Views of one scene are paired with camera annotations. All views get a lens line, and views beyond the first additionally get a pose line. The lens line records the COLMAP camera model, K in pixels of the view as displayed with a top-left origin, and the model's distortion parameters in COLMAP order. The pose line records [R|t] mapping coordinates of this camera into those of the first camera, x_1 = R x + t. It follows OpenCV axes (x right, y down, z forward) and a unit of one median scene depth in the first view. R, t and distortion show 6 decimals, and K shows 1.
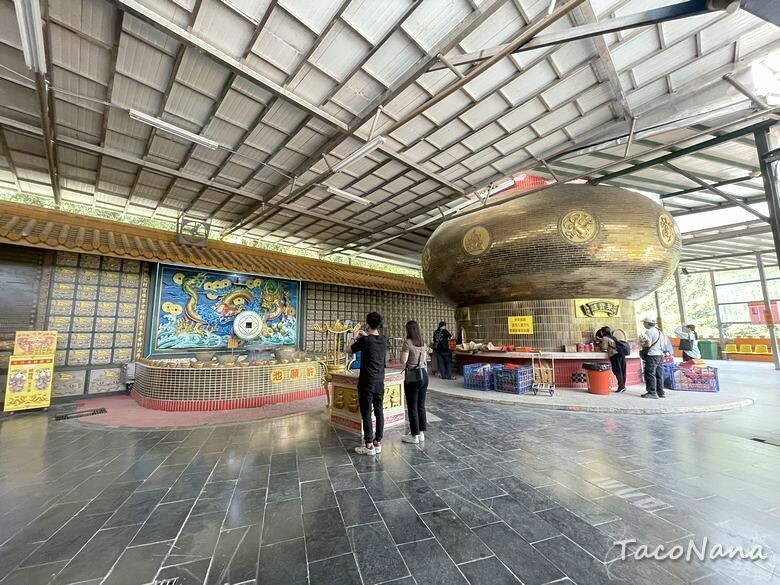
lens RADIAL K [[315.3, 0, 387.7], [0, 315.3, 290.9], [0, 0, 1]] dist [-0.000520, -0.000249]
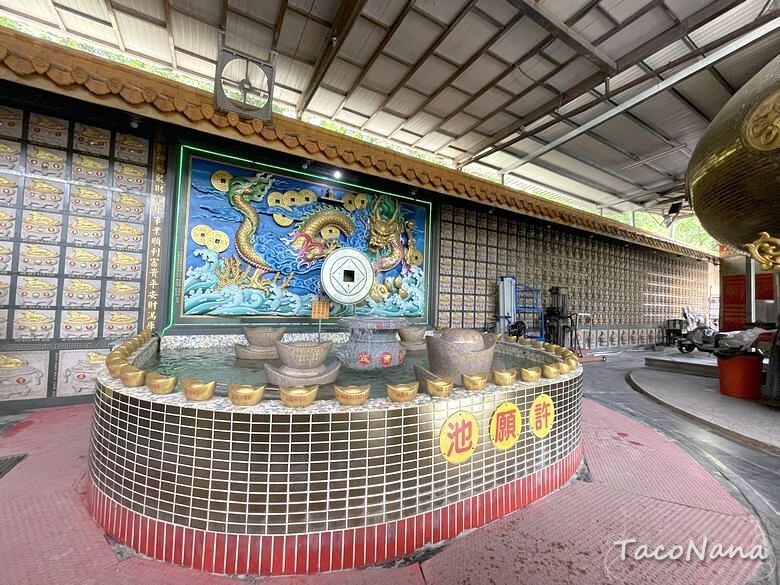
lens RADIAL K [[315.3, 0, 392.3], [0, 315.3, 293.4], [0, 0, 1]] dist [-0.000520, -0.000249]
pose [[0.969409, 0.037309, -0.242599, -0.252064], [-0.011238, 0.994090, 0.107972, 0.081657], [0.245194, -0.101943, 0.964099, 0.533680]]
